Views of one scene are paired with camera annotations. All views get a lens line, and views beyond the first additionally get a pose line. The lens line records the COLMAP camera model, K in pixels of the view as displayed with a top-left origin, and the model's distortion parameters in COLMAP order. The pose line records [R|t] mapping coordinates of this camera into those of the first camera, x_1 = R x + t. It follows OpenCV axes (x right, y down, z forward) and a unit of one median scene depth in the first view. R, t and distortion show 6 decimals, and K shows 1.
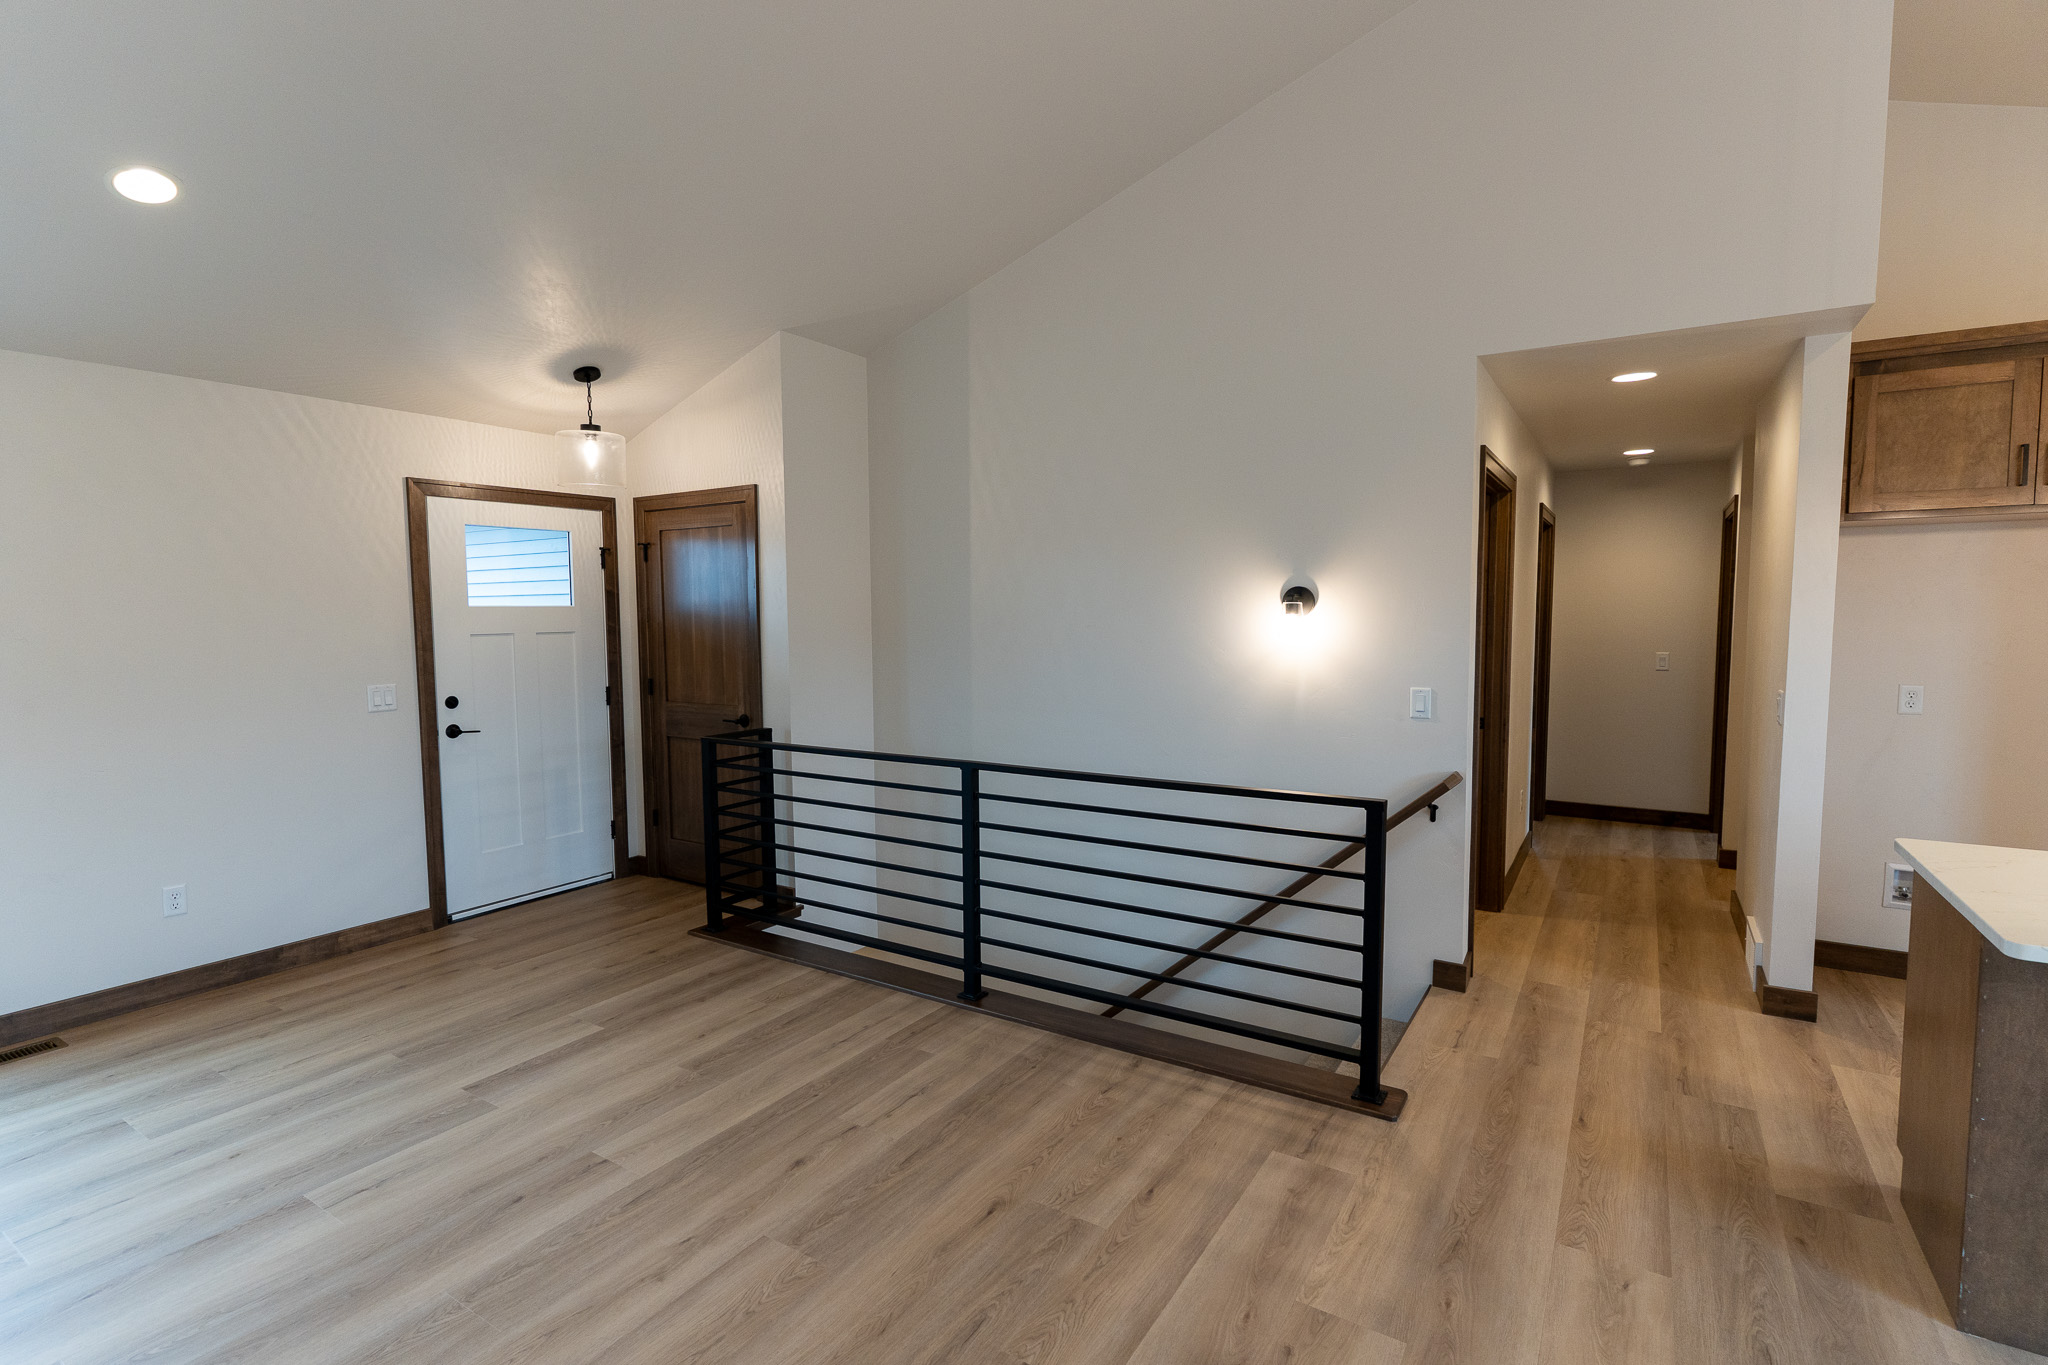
lens RADIAL K [[982.1, 0, 1004.0], [0, 982.1, 676.7], [0, 0, 1]] dist [0.004594, -0.000320]
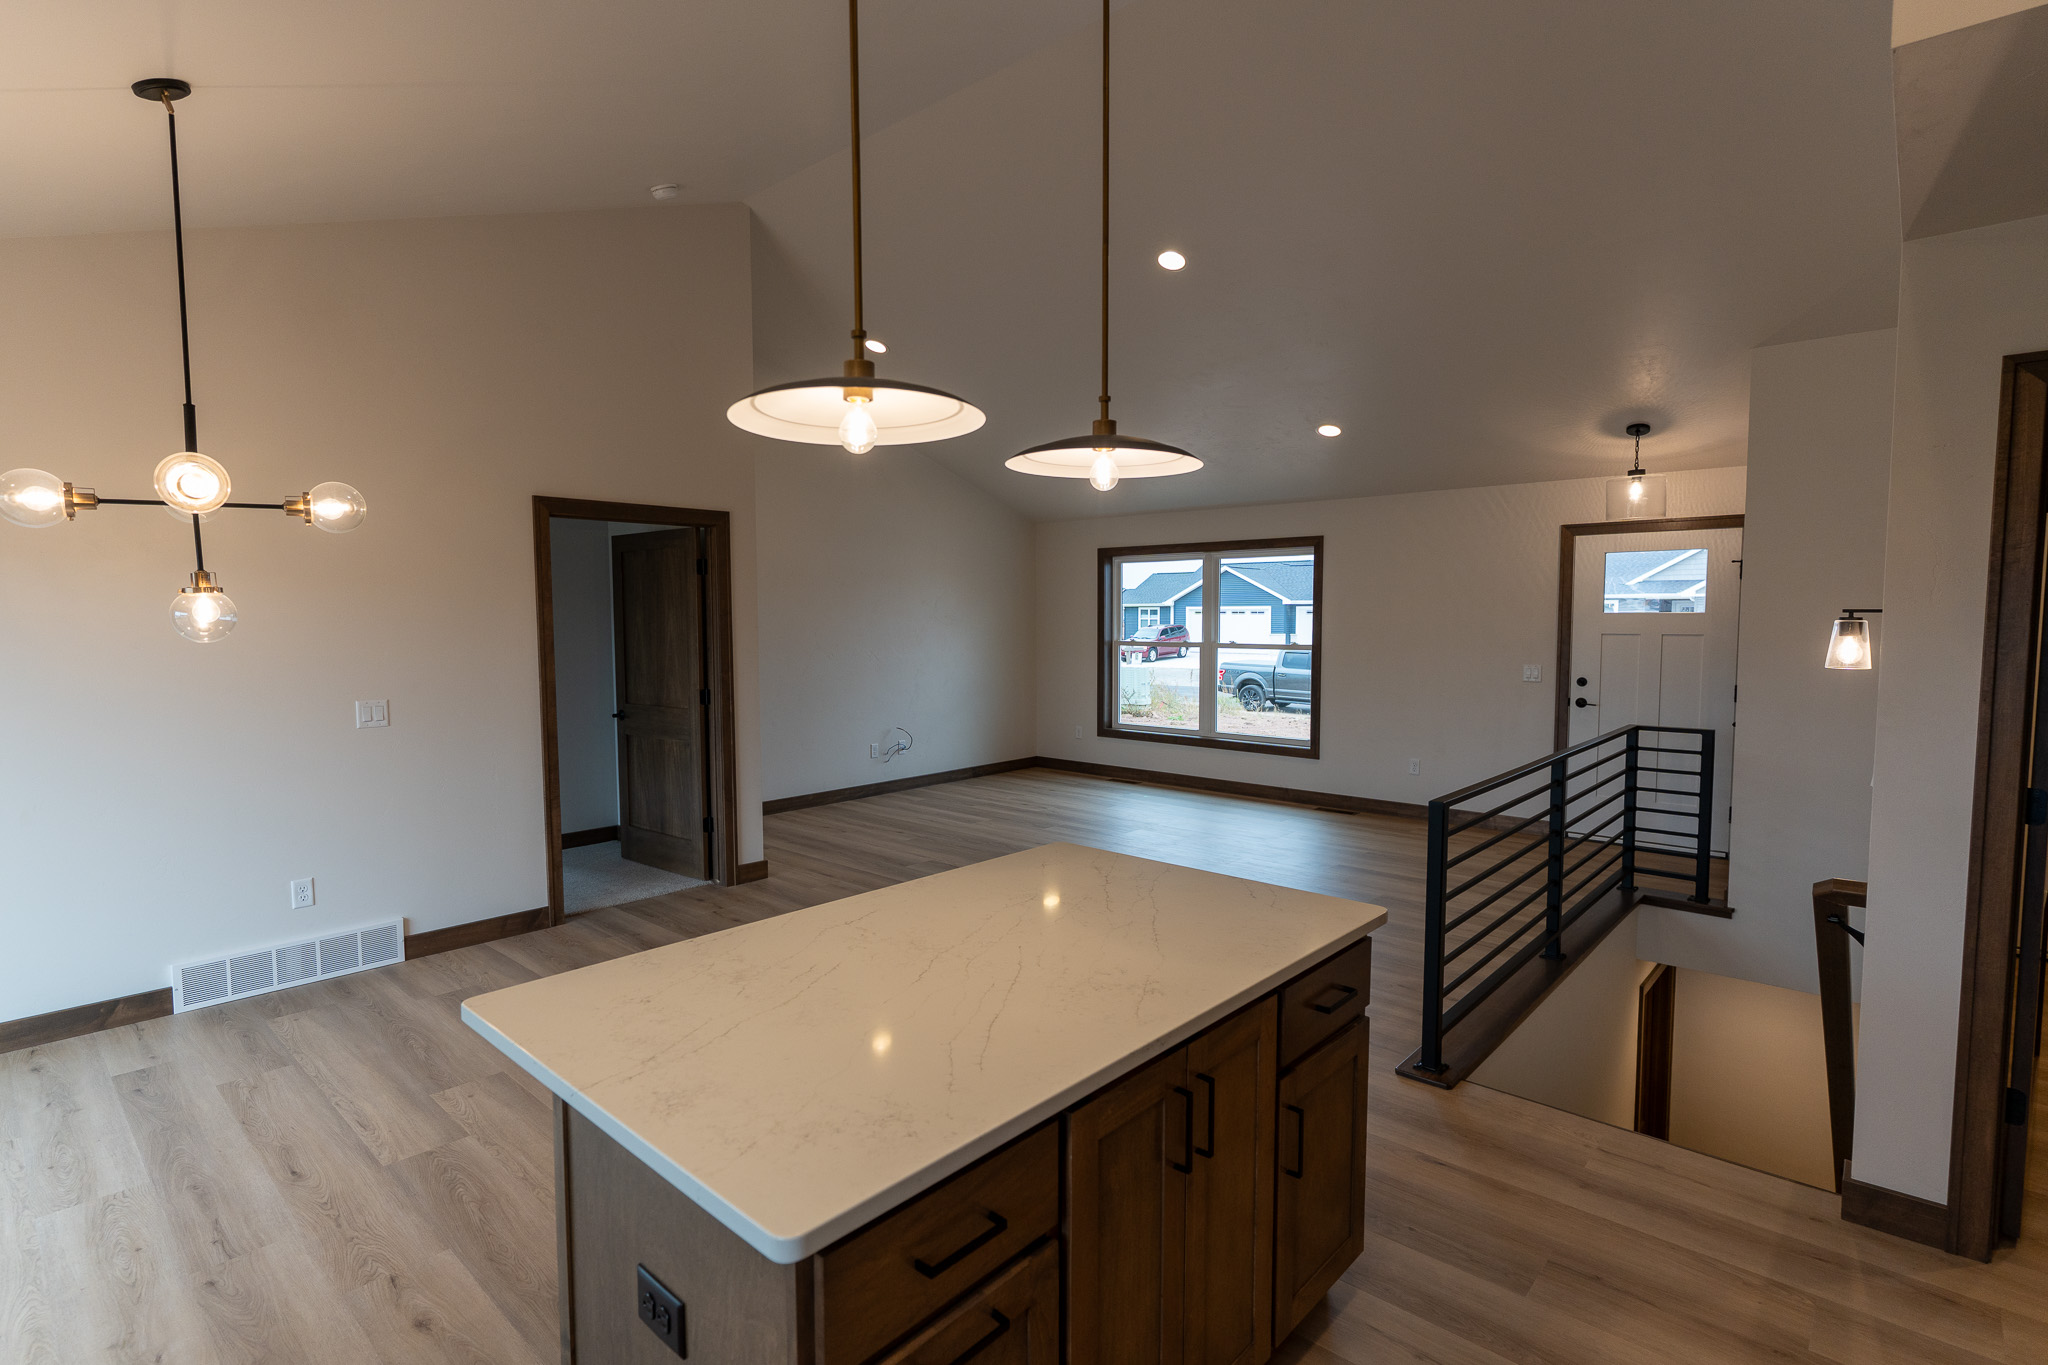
lens RADIAL K [[982.1, 0, 1006.9], [0, 982.1, 676.9], [0, 0, 1]] dist [0.004594, -0.000320]
pose [[-0.163606, 0.072935, -0.983826, 1.198779], [-0.062970, 0.994458, 0.084195, -0.060228], [0.984514, 0.075727, -0.158106, 0.531564]]
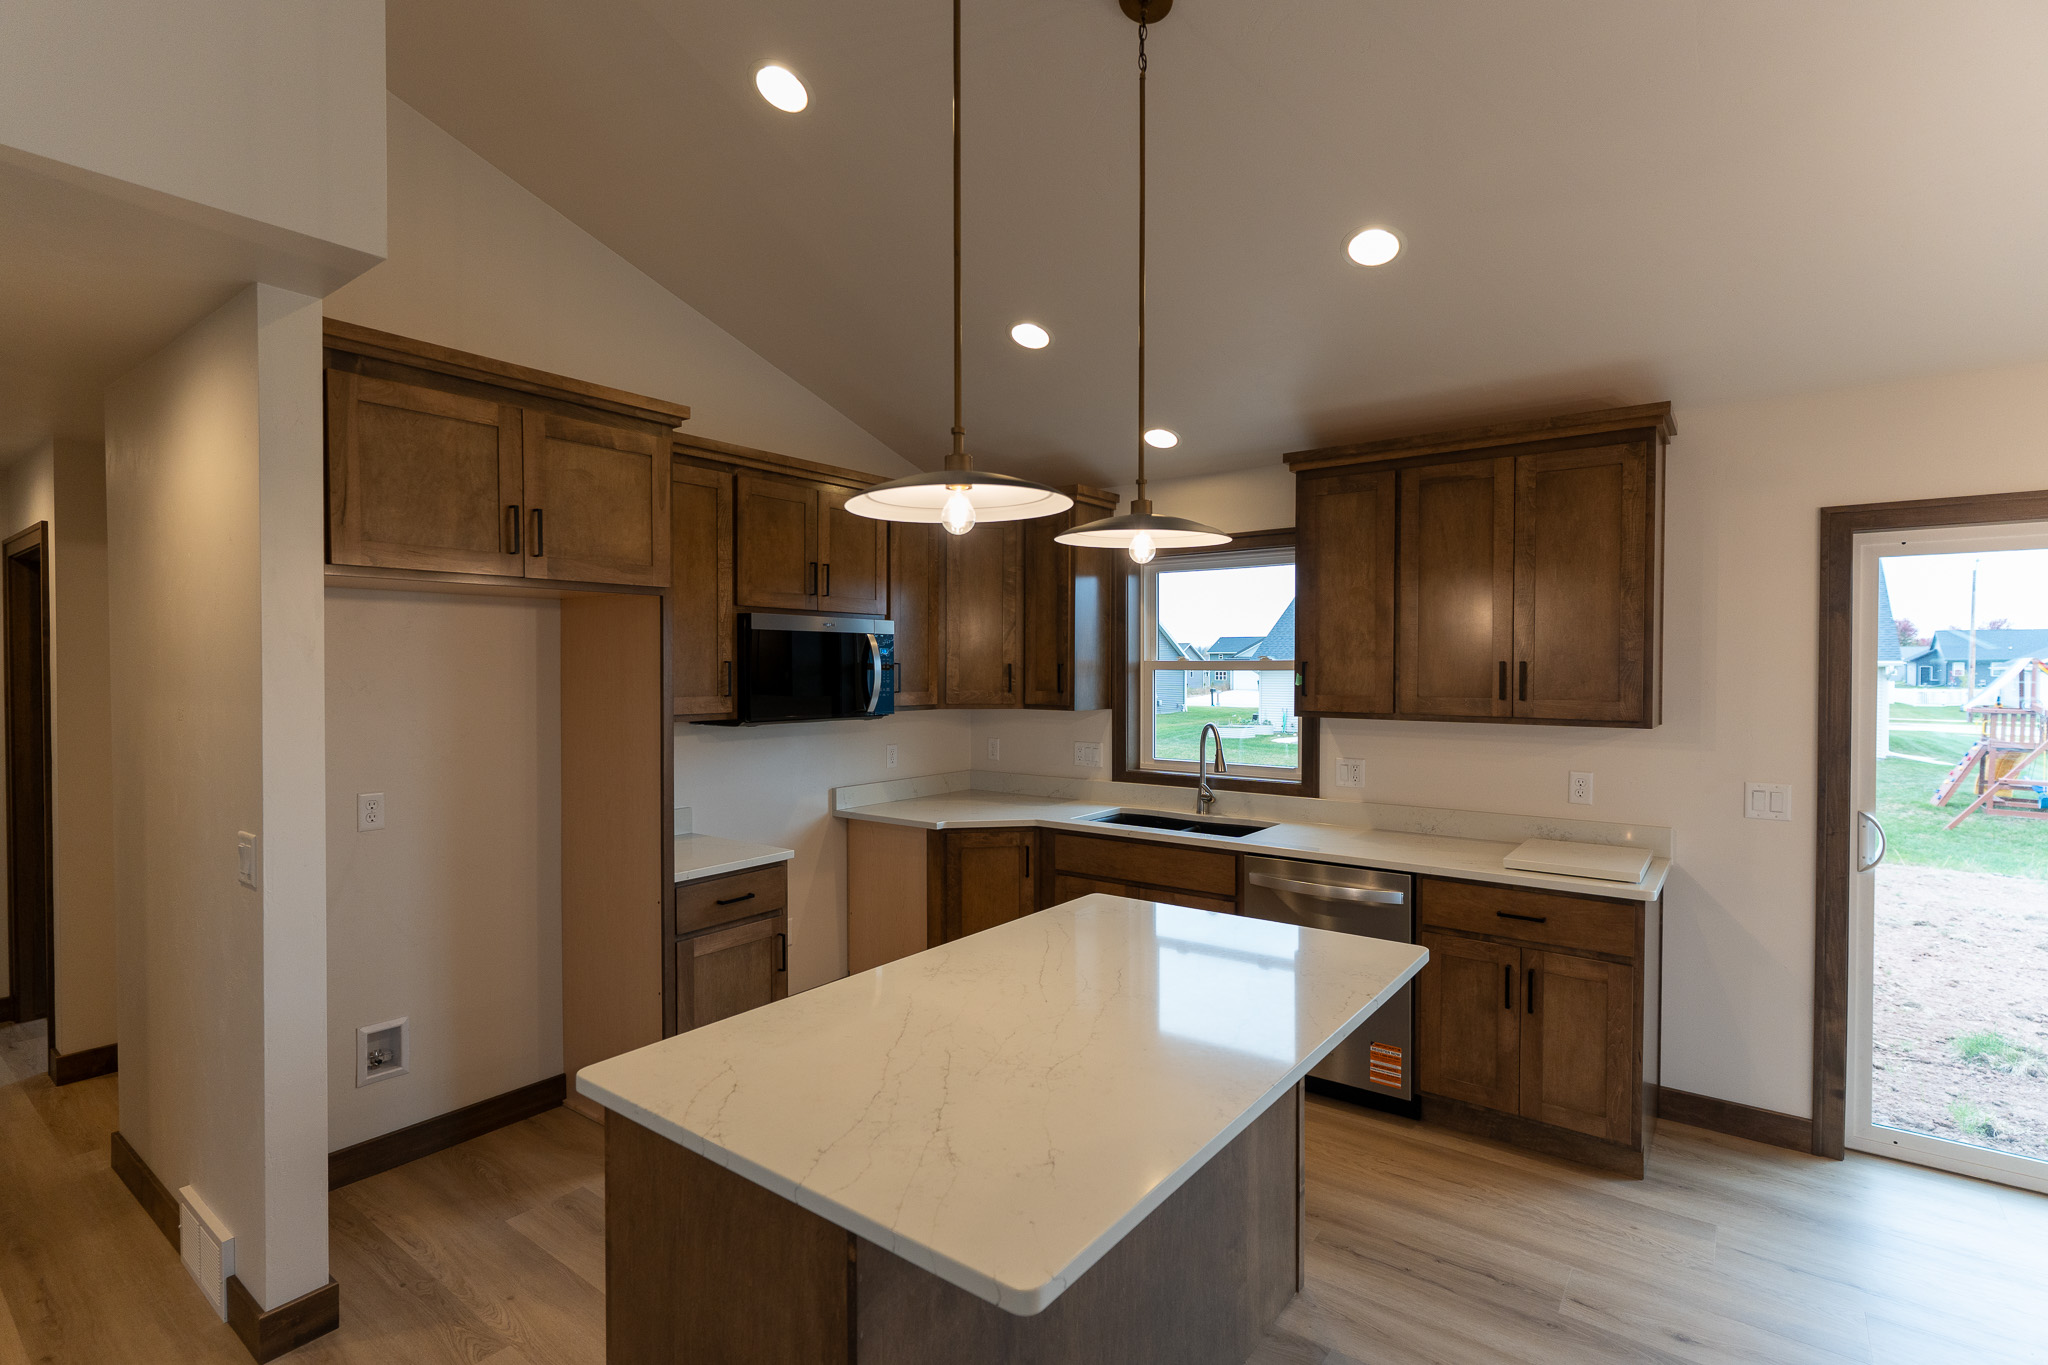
lens RADIAL K [[982.1, 0, 1024.1], [0, 982.1, 677.7], [0, 0, 1]] dist [0.004594, -0.000320]
pose [[0.073077, -0.004516, 0.997316, 0.185904], [0.067029, 0.997751, -0.000393, -0.048360], [-0.995071, 0.066878, 0.073215, 0.430138]]
